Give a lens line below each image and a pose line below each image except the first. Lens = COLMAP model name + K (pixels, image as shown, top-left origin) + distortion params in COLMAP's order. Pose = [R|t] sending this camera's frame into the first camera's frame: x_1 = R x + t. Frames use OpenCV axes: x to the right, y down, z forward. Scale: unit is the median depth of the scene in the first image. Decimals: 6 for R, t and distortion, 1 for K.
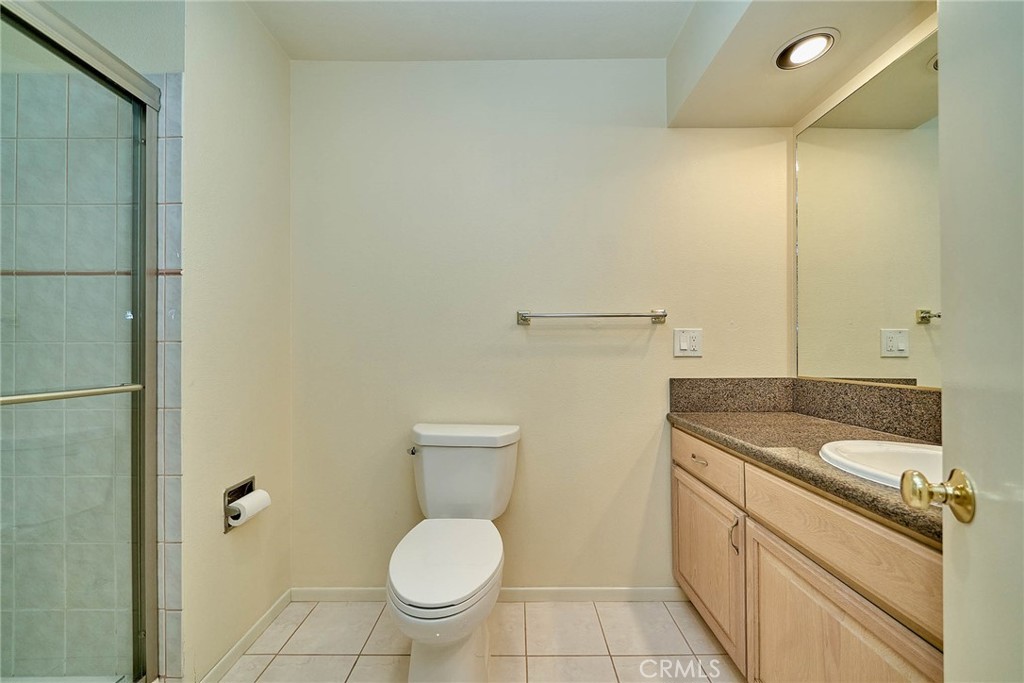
lens RADIAL K [[377.0, 0, 512.2], [0, 377.0, 347.0], [0, 0, 1]] dist [0.001972, -0.002247]
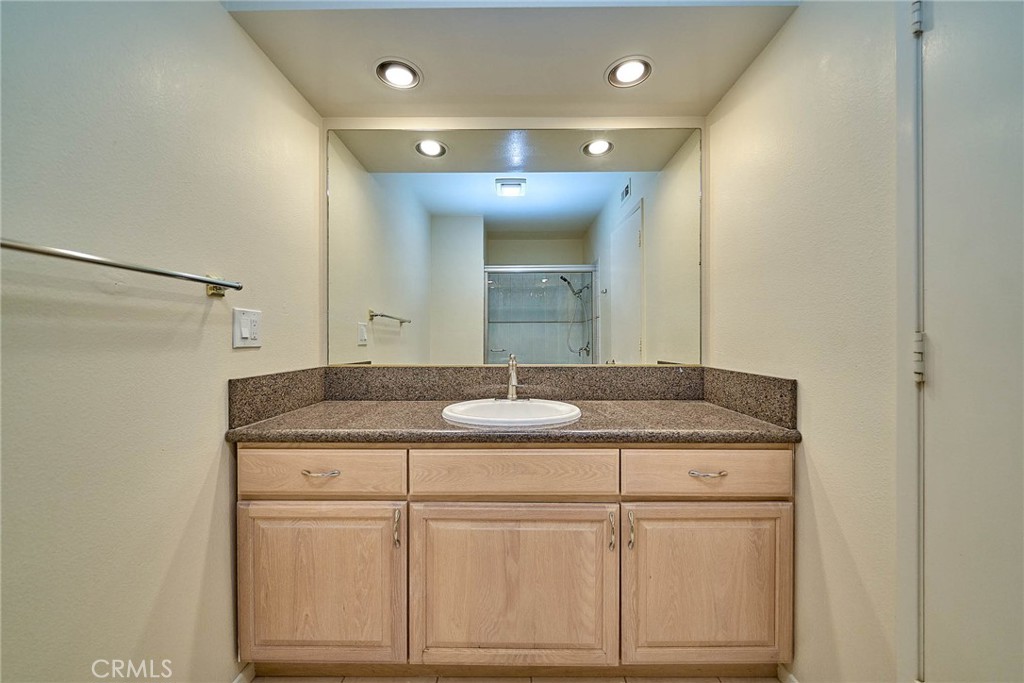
lens RADIAL K [[377.0, 0, 511.7], [0, 377.0, 340.8], [0, 0, 1]] dist [0.001972, -0.002247]
pose [[-0.002050, 0.001522, 0.999997, -0.272747], [-0.014107, 0.999899, -0.001551, 0.006651], [-0.999898, -0.014111, -0.002028, 0.498920]]
